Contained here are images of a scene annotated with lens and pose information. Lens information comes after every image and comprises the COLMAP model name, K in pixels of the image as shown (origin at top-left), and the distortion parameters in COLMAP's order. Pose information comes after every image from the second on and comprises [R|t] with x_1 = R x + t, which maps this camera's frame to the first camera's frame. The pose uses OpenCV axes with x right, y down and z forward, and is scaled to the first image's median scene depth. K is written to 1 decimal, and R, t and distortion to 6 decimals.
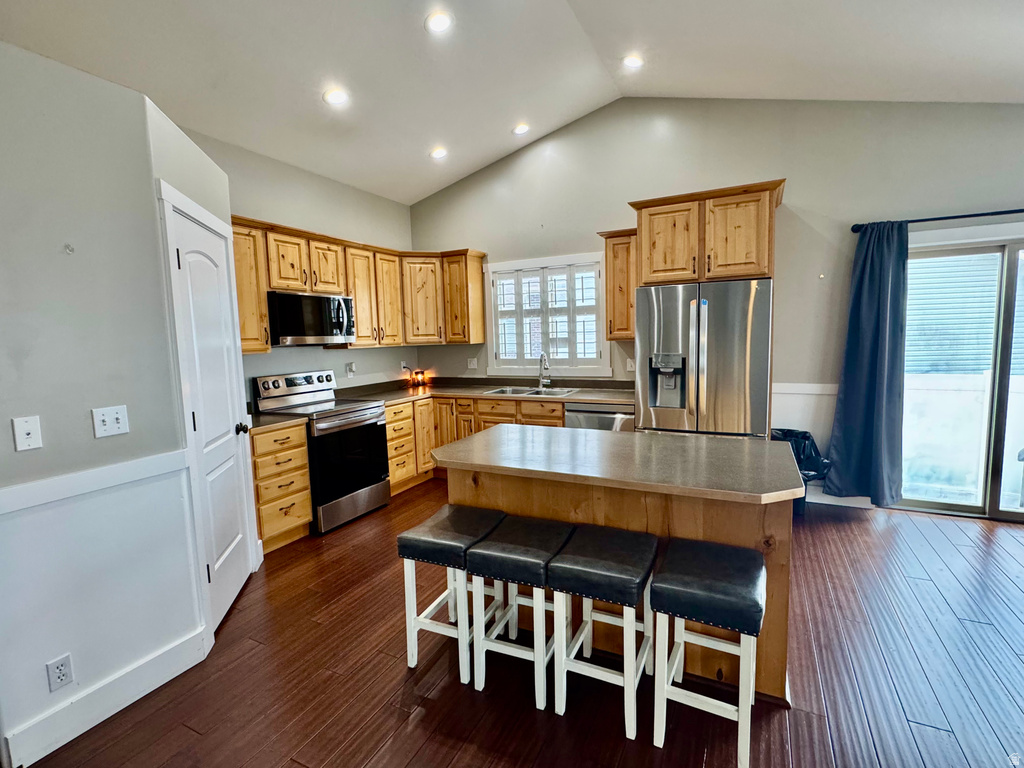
lens RADIAL K [[486.5, 0, 510.9], [0, 486.5, 382.7], [0, 0, 1]] dist [-0.002661, 0.000055]
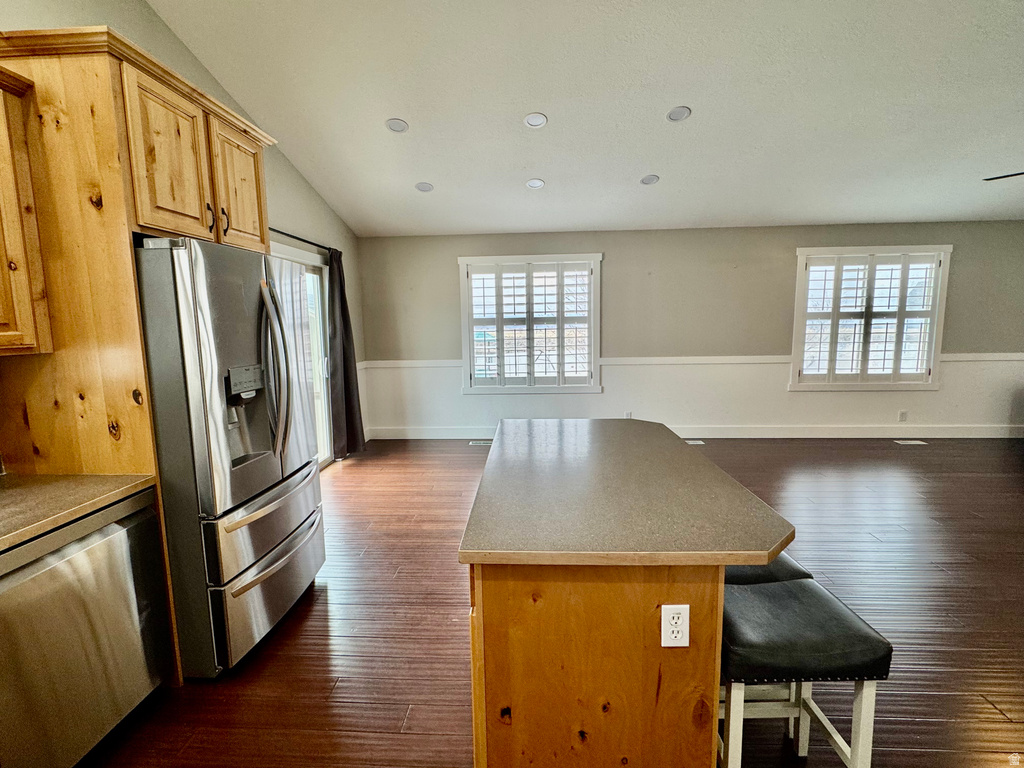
lens RADIAL K [[486.5, 0, 507.0], [0, 486.5, 385.4], [0, 0, 1]] dist [-0.002661, 0.000055]
pose [[-0.395550, -0.085597, 0.914447, -0.238554], [0.120369, 0.982229, 0.144008, -0.060240], [-0.910523, 0.167034, -0.378217, 0.677044]]
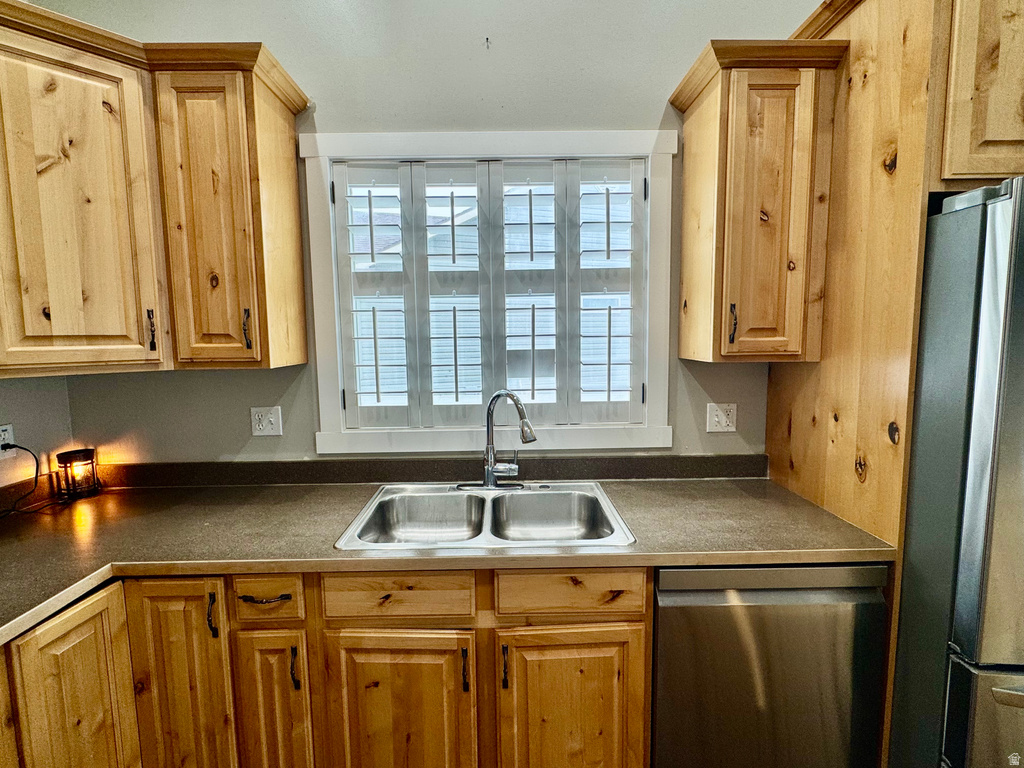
lens RADIAL K [[486.5, 0, 510.6], [0, 486.5, 382.7], [0, 0, 1]] dist [-0.002661, 0.000055]
pose [[0.886354, -0.027088, 0.462215, -0.091617], [0.033138, 0.999438, -0.004975, -0.064479], [-0.461821, 0.019726, 0.886754, 0.658274]]
